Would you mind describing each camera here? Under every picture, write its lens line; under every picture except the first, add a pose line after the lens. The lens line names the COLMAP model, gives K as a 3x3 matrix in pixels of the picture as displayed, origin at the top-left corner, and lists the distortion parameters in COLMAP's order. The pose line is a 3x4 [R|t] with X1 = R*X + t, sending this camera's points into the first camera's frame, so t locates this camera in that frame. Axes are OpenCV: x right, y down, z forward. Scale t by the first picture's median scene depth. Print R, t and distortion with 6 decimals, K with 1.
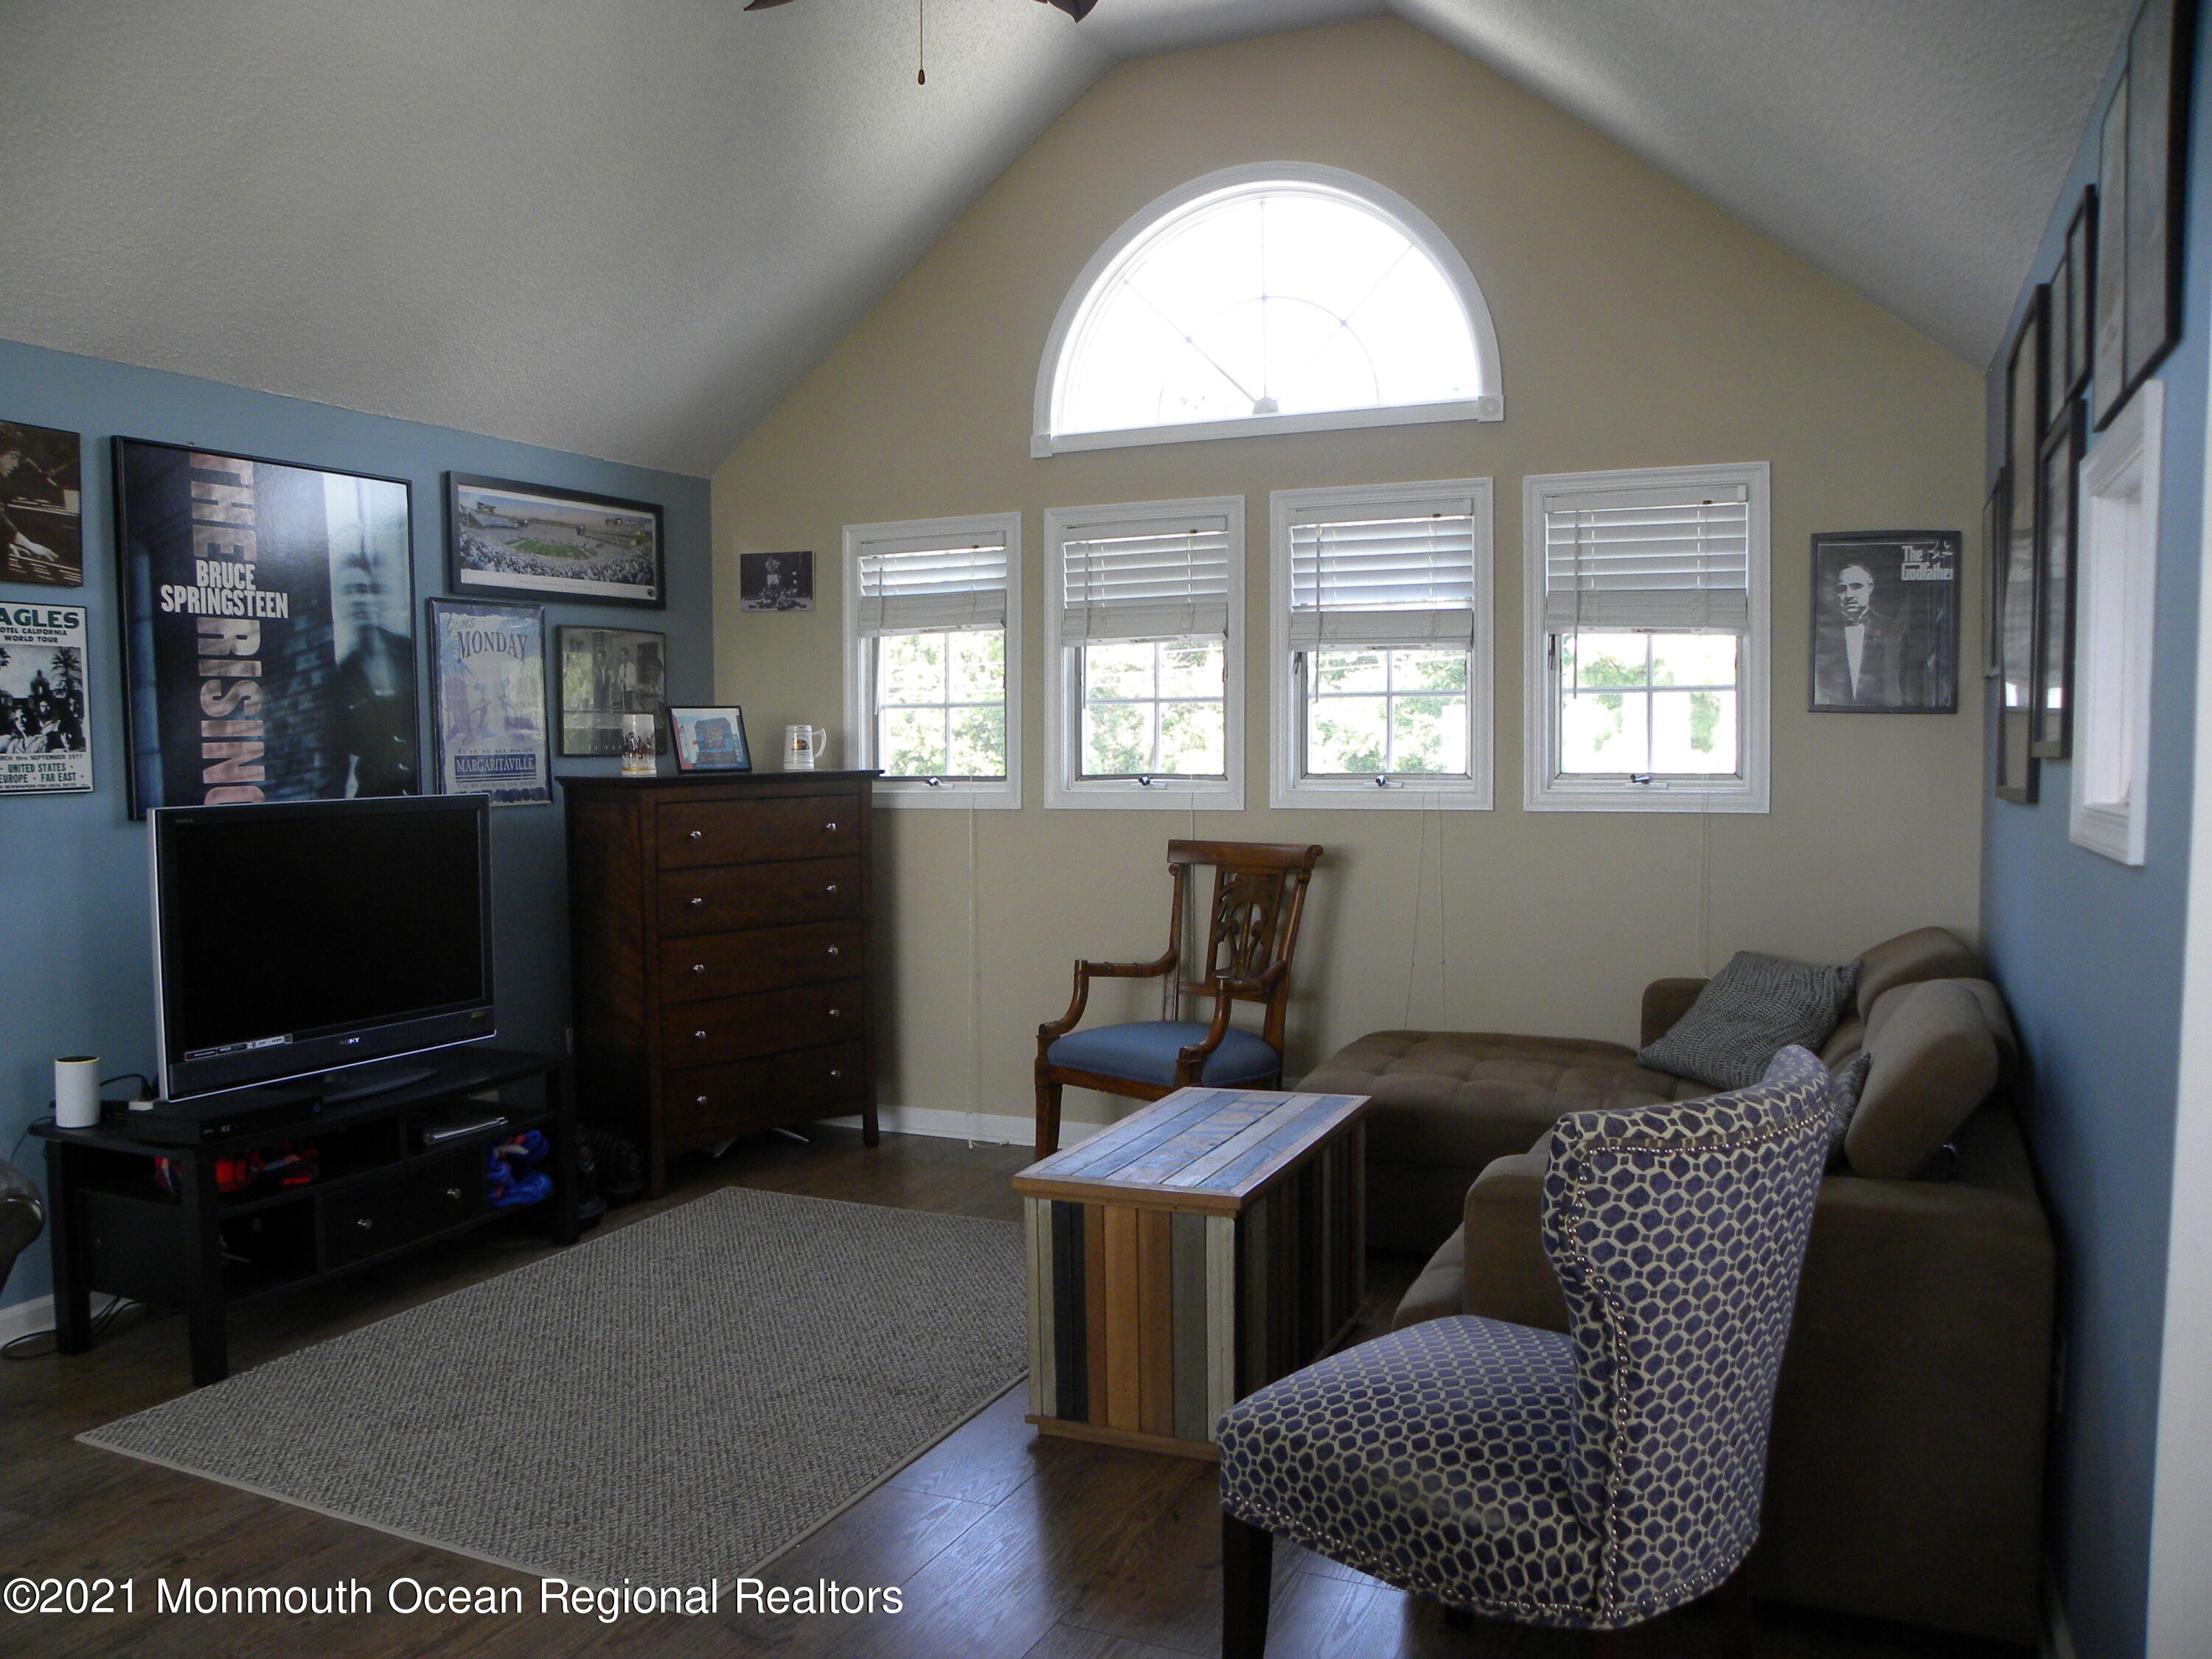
lens RADIAL K [[1676.7, 0, 1097.8], [0, 1676.7, 842.9], [0, 0, 1]] dist [-0.150883, 0.097613]
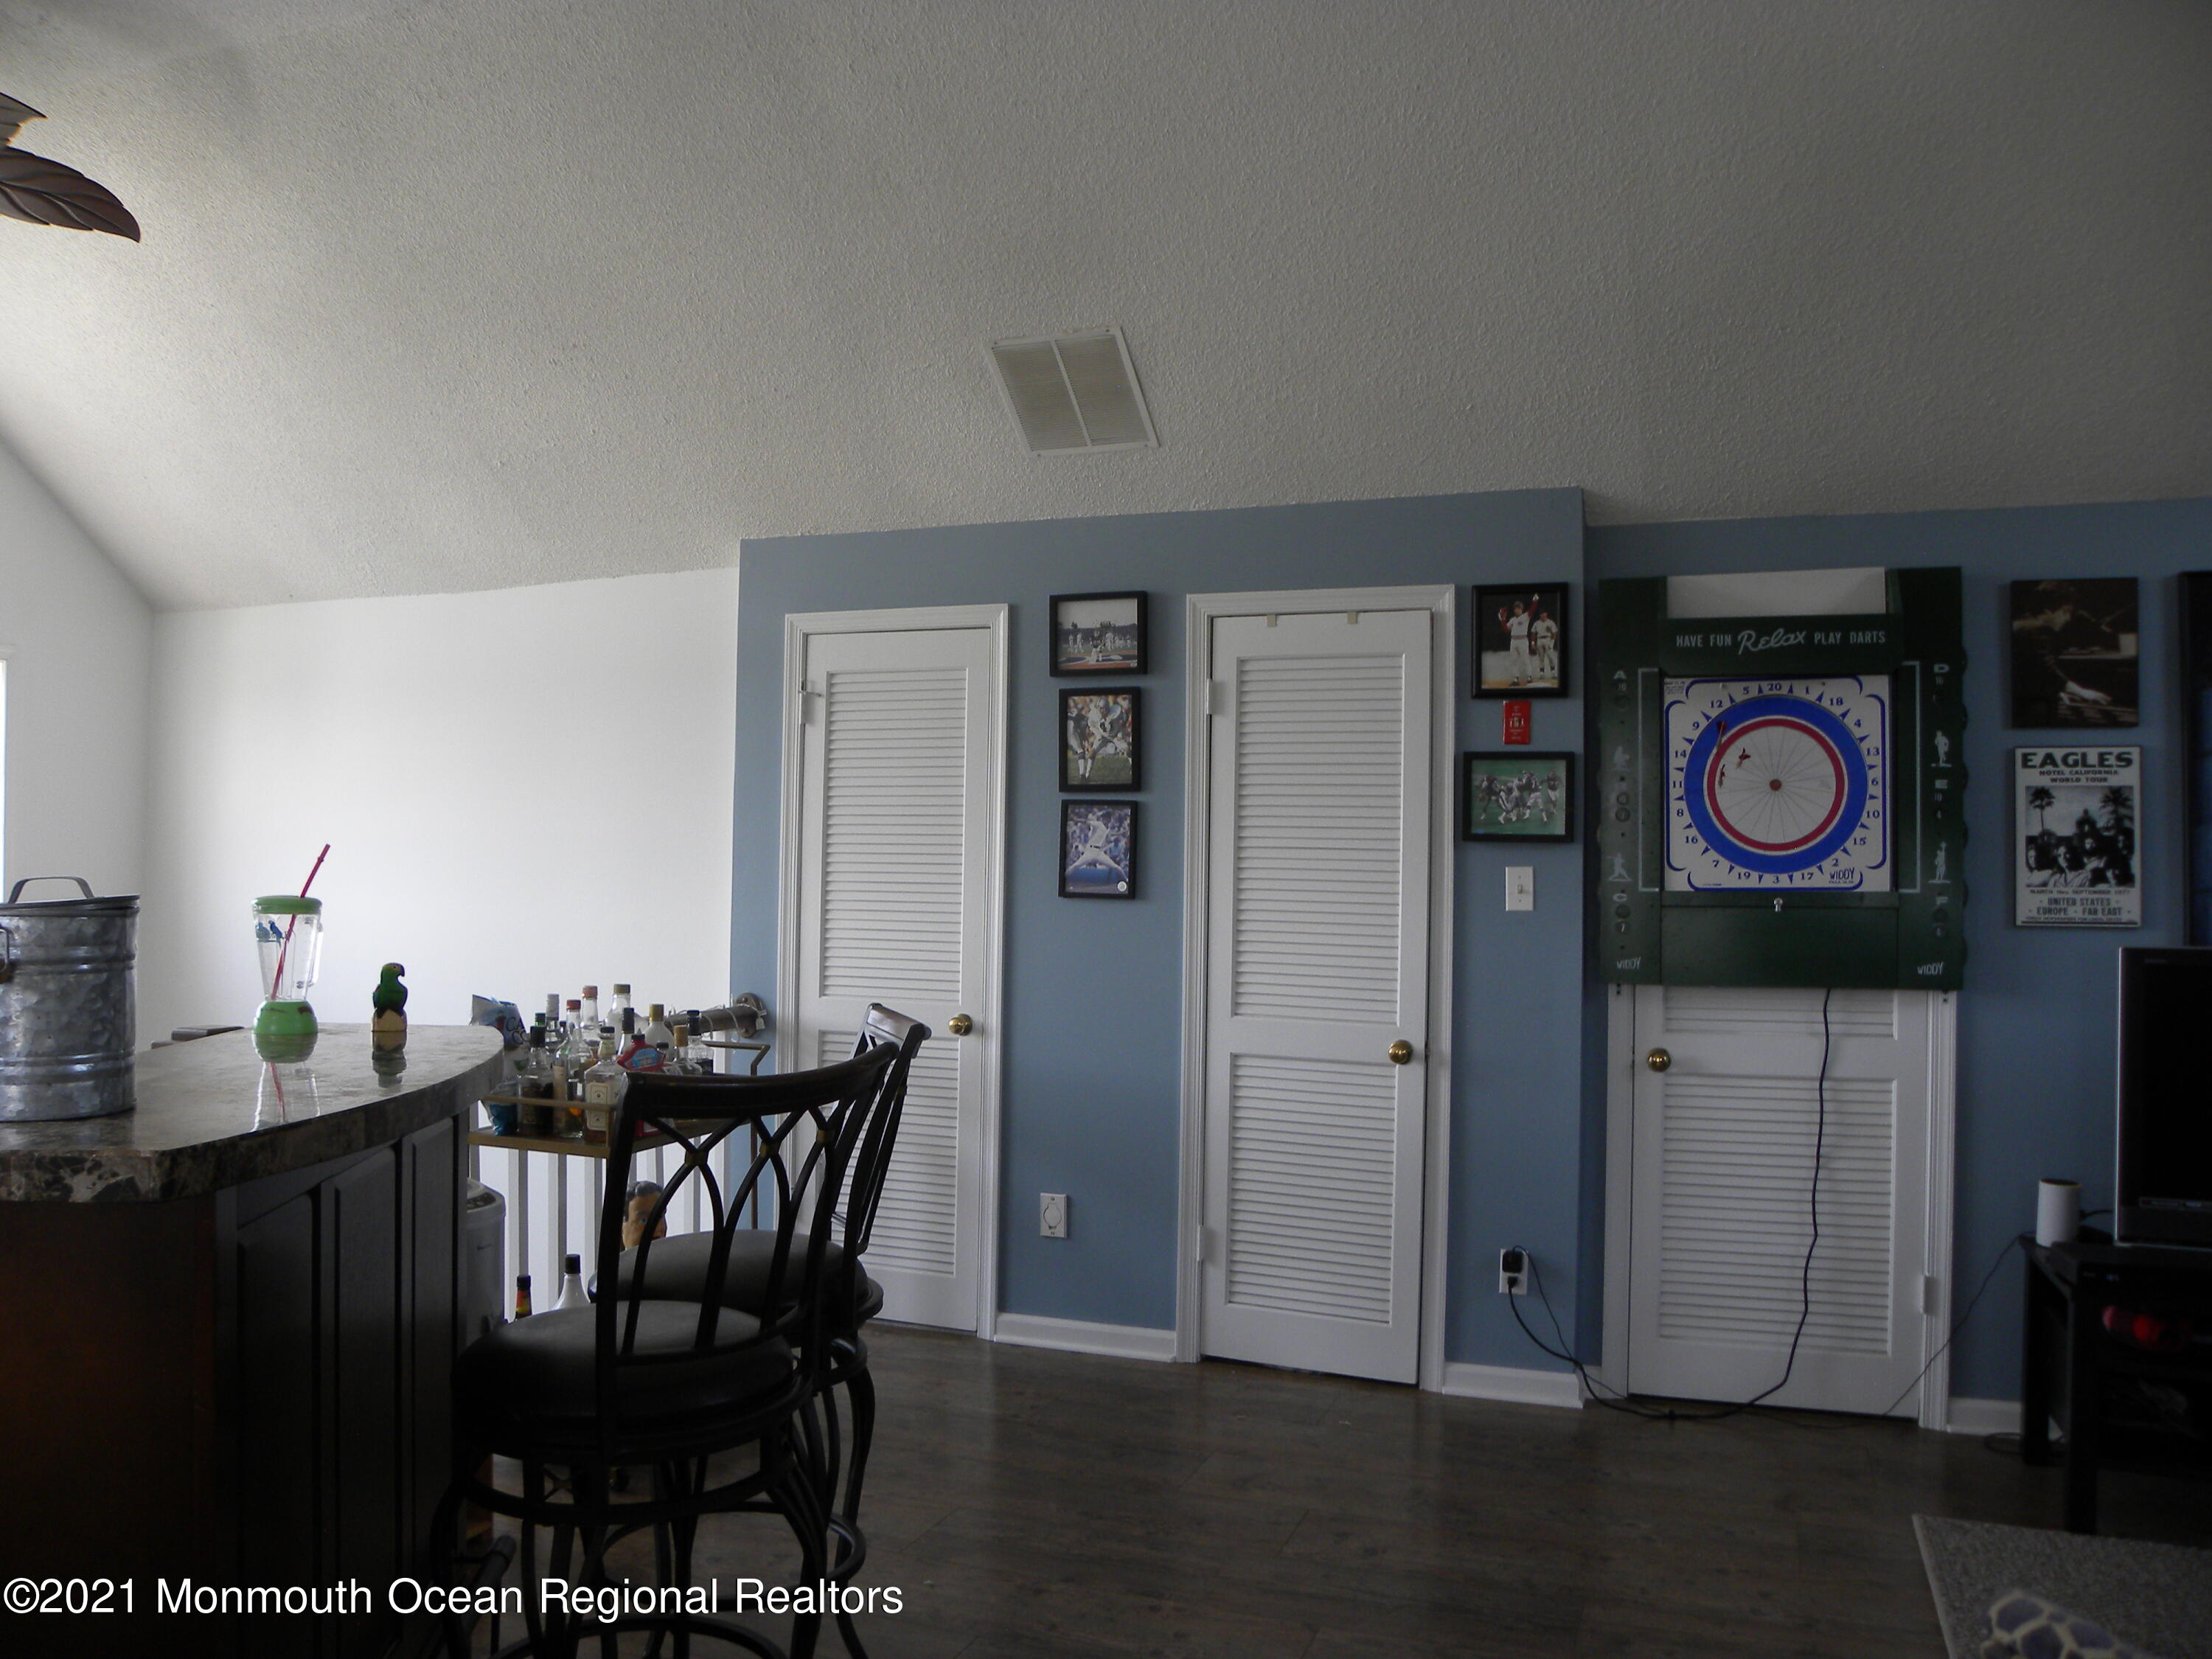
lens RADIAL K [[1676.7, 0, 1094.2], [0, 1676.7, 849.4], [0, 0, 1]] dist [-0.150883, 0.097613]
pose [[0.042705, -0.020318, -0.998881, 0.299323], [-0.081511, 0.996389, -0.023753, -0.002920], [0.995757, 0.082434, 0.040895, 0.256143]]
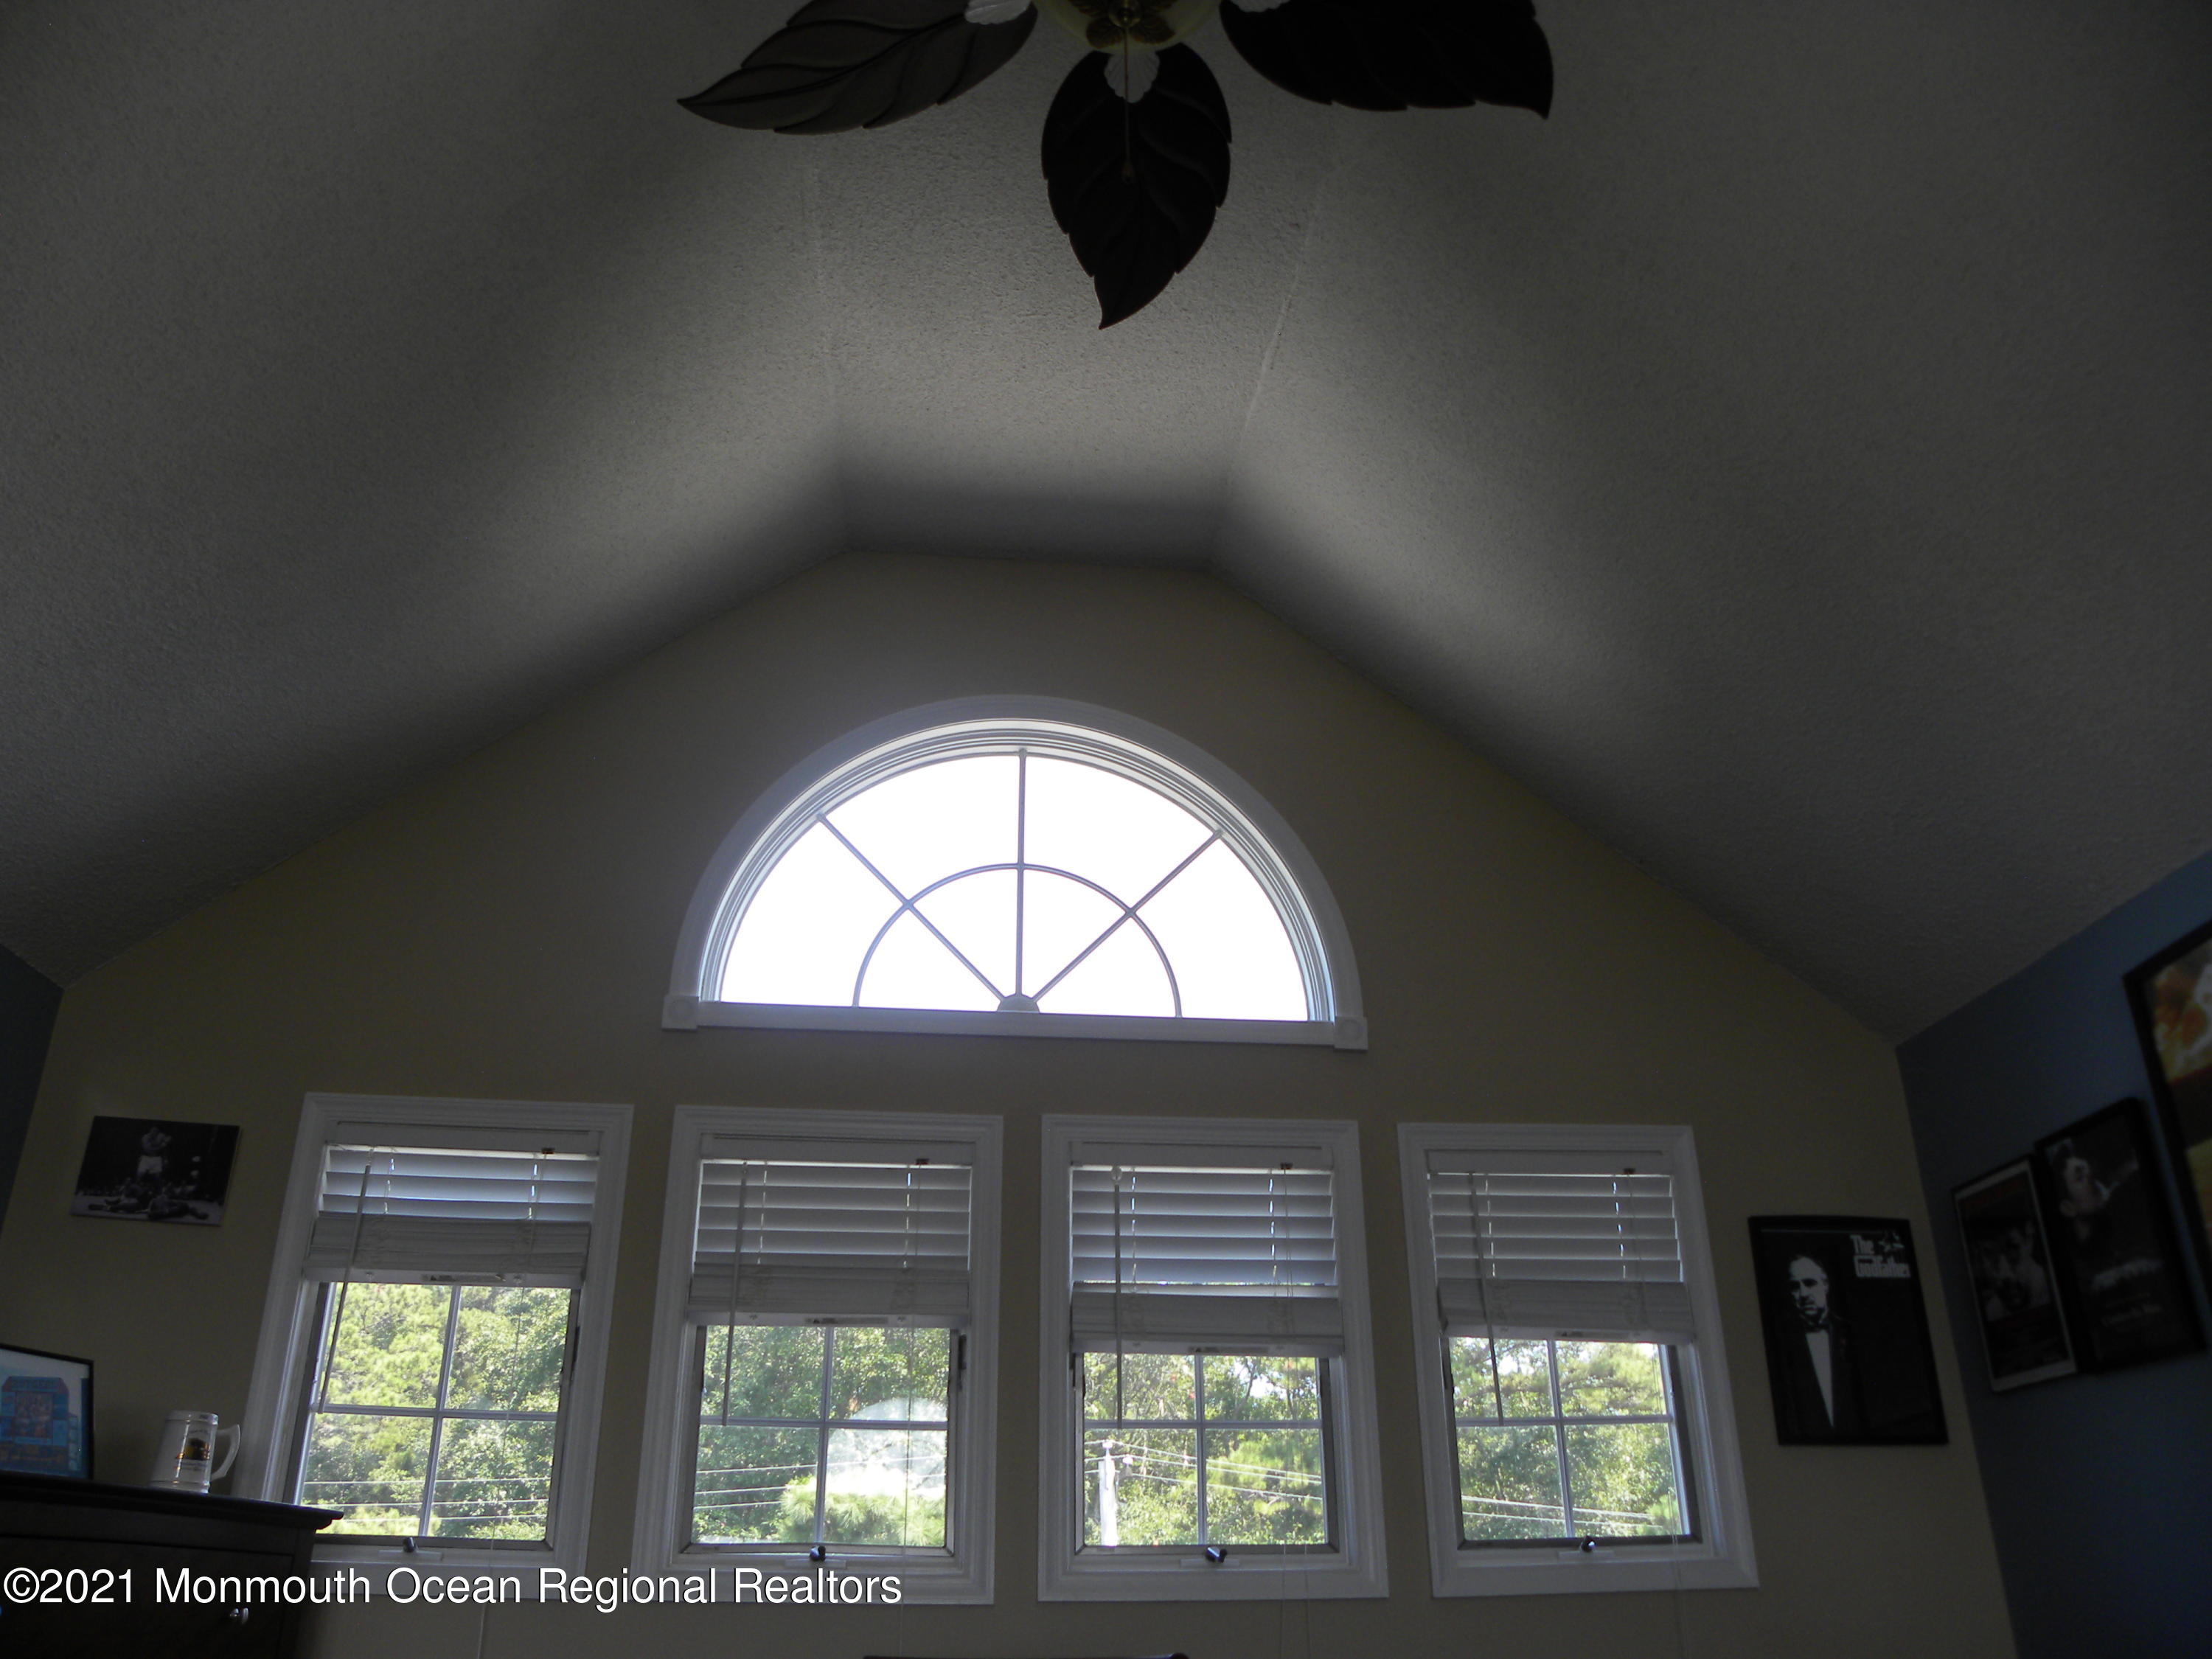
lens RADIAL K [[1676.7, 0, 1116.7], [0, 1676.7, 866.2], [0, 0, 1]] dist [-0.150883, 0.097613]
pose [[0.865444, 0.215946, 0.452078, -0.232922], [0.027594, 0.880425, -0.473382, 0.030302], [-0.500245, 0.422160, 0.756000, 0.475362]]
